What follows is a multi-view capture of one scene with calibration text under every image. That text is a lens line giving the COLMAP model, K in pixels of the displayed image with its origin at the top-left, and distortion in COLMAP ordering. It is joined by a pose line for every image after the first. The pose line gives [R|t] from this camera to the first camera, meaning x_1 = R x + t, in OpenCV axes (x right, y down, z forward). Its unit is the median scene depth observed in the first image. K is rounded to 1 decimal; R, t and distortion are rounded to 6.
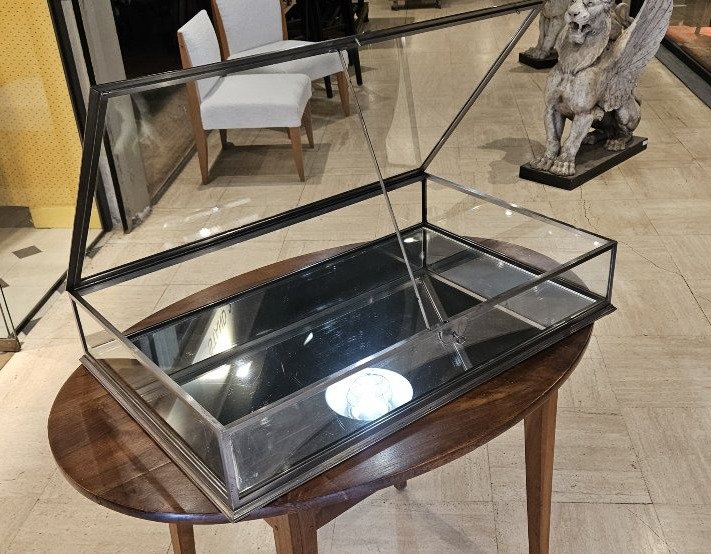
lens RADIAL K [[833.8, 0, 355.5], [0, 833.8, 277.0], [0, 0, 1]] dist [-0.009590, -0.015312]
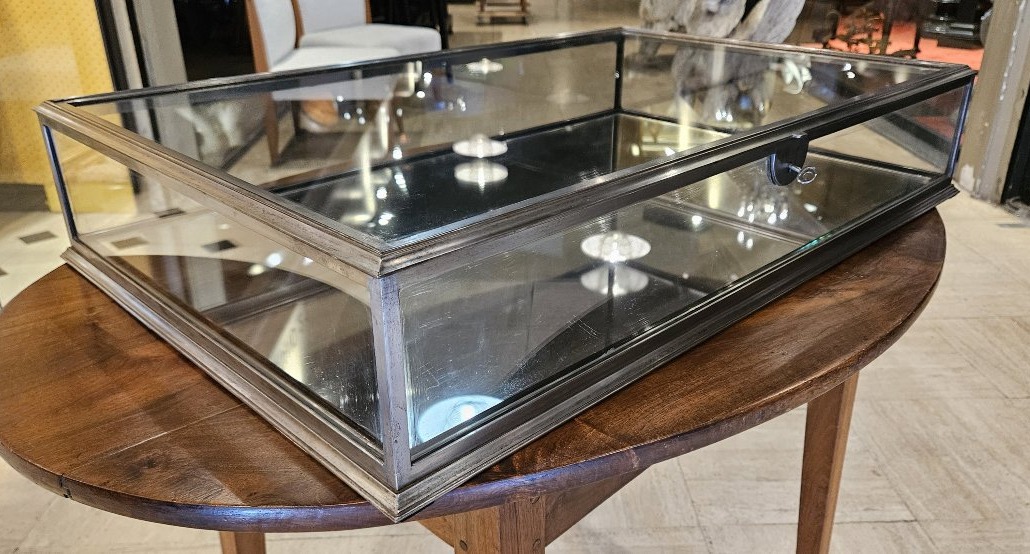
lens RADIAL K [[809.5, 0, 515.0], [0, 809.5, 277.0], [0, 0, 1]] dist [-0.001327, -0.005876]
pose [[0.992175, 0.002927, 0.124819, -0.046984], [0.007506, 0.996519, -0.083028, 0.070605], [-0.124628, 0.083315, 0.988699, 0.199451]]
